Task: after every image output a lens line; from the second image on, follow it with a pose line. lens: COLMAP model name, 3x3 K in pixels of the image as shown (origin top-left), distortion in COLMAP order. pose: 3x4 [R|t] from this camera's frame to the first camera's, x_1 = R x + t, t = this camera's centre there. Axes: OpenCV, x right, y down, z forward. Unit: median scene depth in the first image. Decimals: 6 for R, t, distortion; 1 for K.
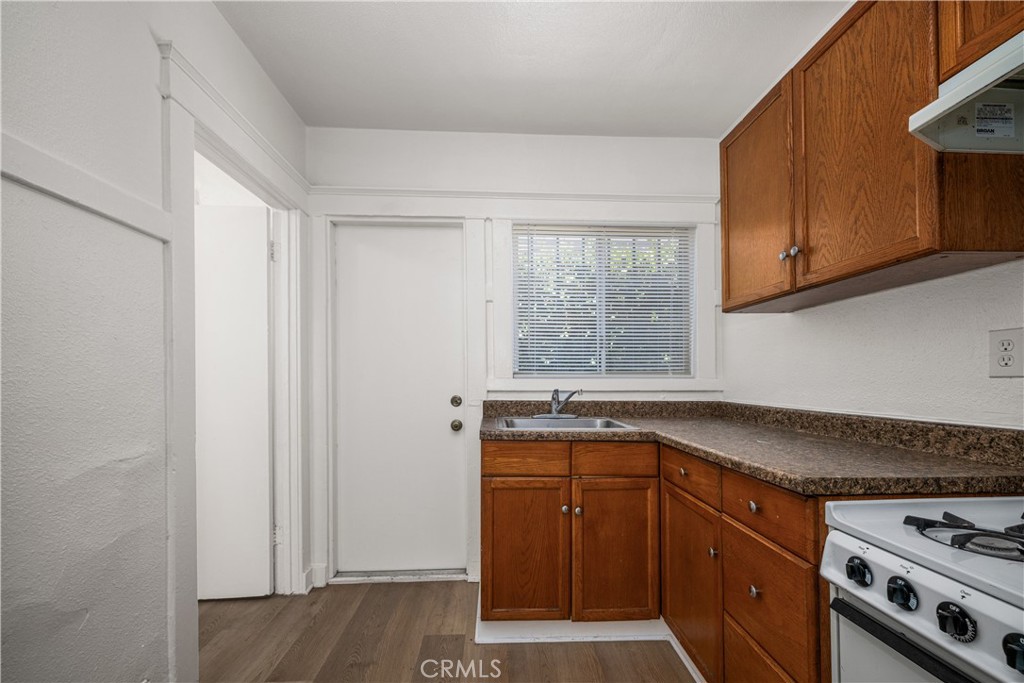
lens RADIAL K [[417.9, 0, 512.9], [0, 417.9, 372.3], [0, 0, 1]] dist [0.000876, -0.000217]
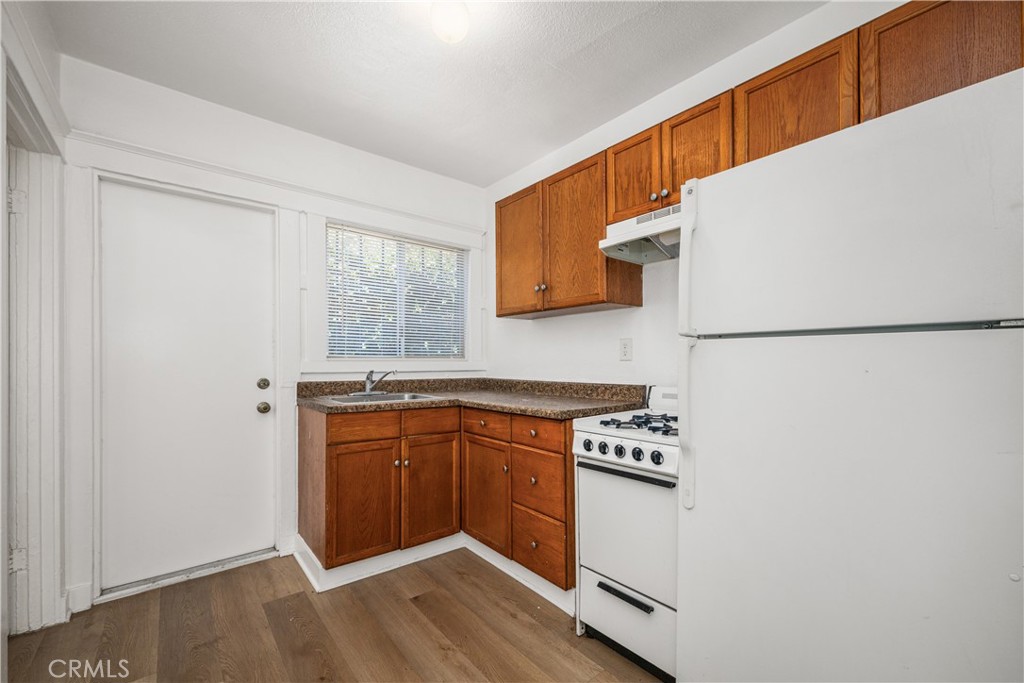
lens RADIAL K [[418.2, 0, 514.8], [0, 418.2, 350.8], [0, 0, 1]] dist [0.001725, -0.000027]
pose [[0.801675, 0.015321, 0.597564, -0.353774], [-0.008234, 0.999860, -0.014589, -0.001288], [-0.597703, 0.006776, 0.801689, -0.244076]]
